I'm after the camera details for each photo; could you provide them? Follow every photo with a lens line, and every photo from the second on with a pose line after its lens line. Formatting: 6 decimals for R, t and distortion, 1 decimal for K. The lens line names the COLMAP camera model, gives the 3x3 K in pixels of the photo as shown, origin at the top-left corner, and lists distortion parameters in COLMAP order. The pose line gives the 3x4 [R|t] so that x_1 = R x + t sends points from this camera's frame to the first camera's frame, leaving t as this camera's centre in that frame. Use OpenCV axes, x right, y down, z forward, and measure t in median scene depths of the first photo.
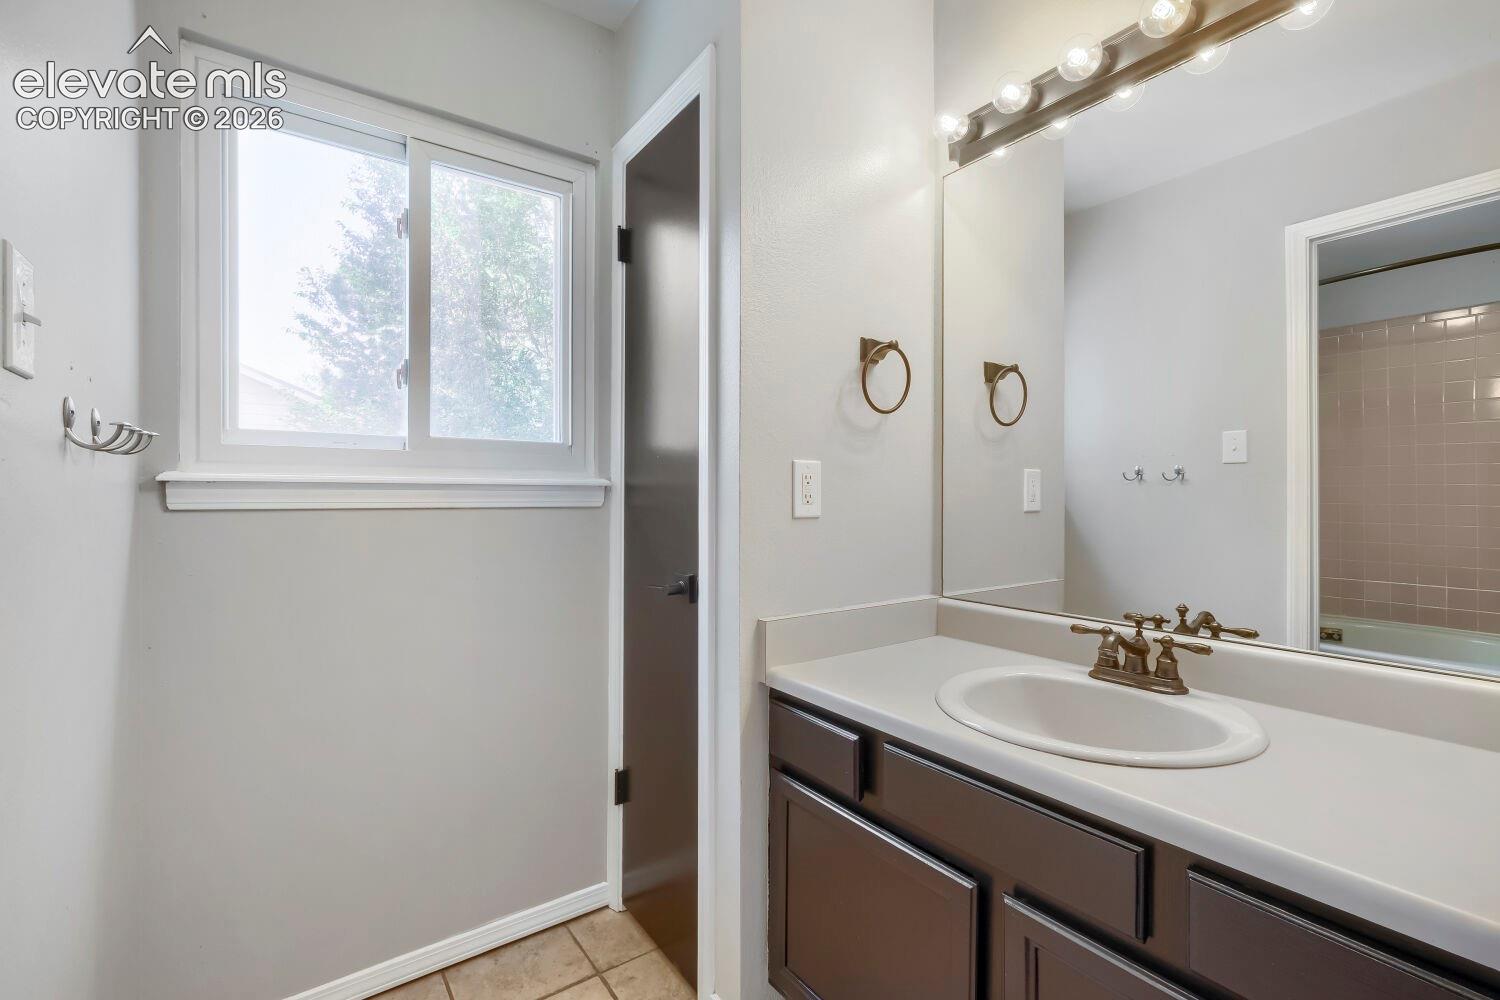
lens RADIAL K [[660.3, 0, 745.9], [0, 660.3, 501.7], [0, 0, 1]] dist [-0.001428, -0.000706]
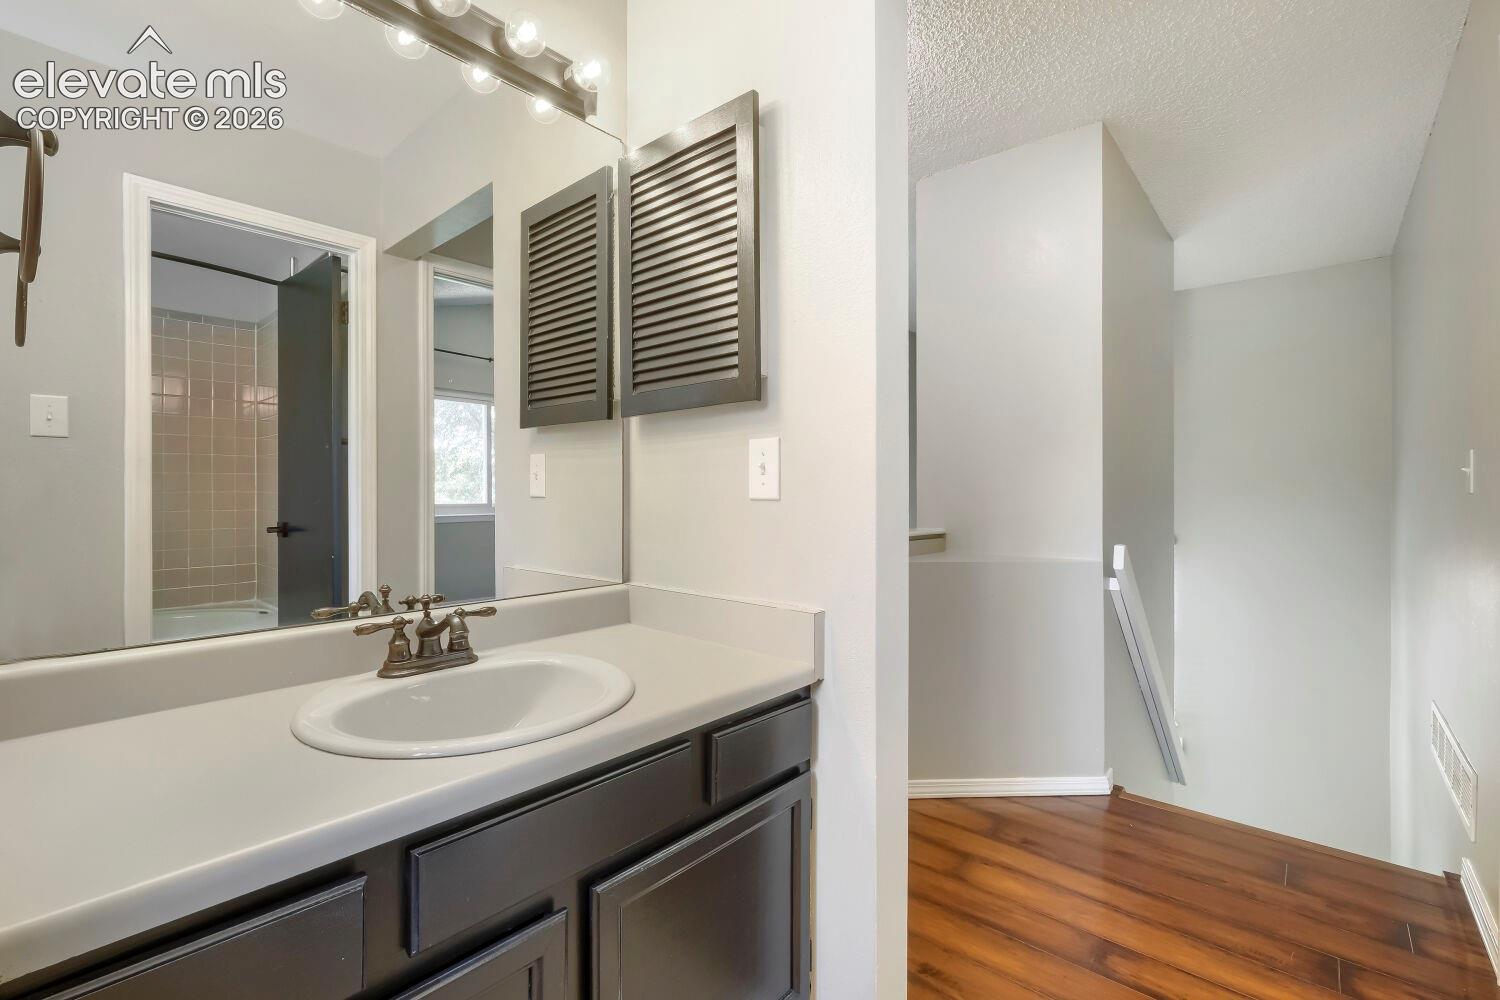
lens RADIAL K [[652.8, 0, 756.8], [0, 652.8, 487.9], [0, 0, 1]] dist [0.000177, -0.000047]
pose [[-0.230284, -0.001180, 0.973123, -0.429650], [0.004227, 0.999989, 0.002213, 0.012503], [-0.973114, 0.004623, -0.230276, 0.716373]]
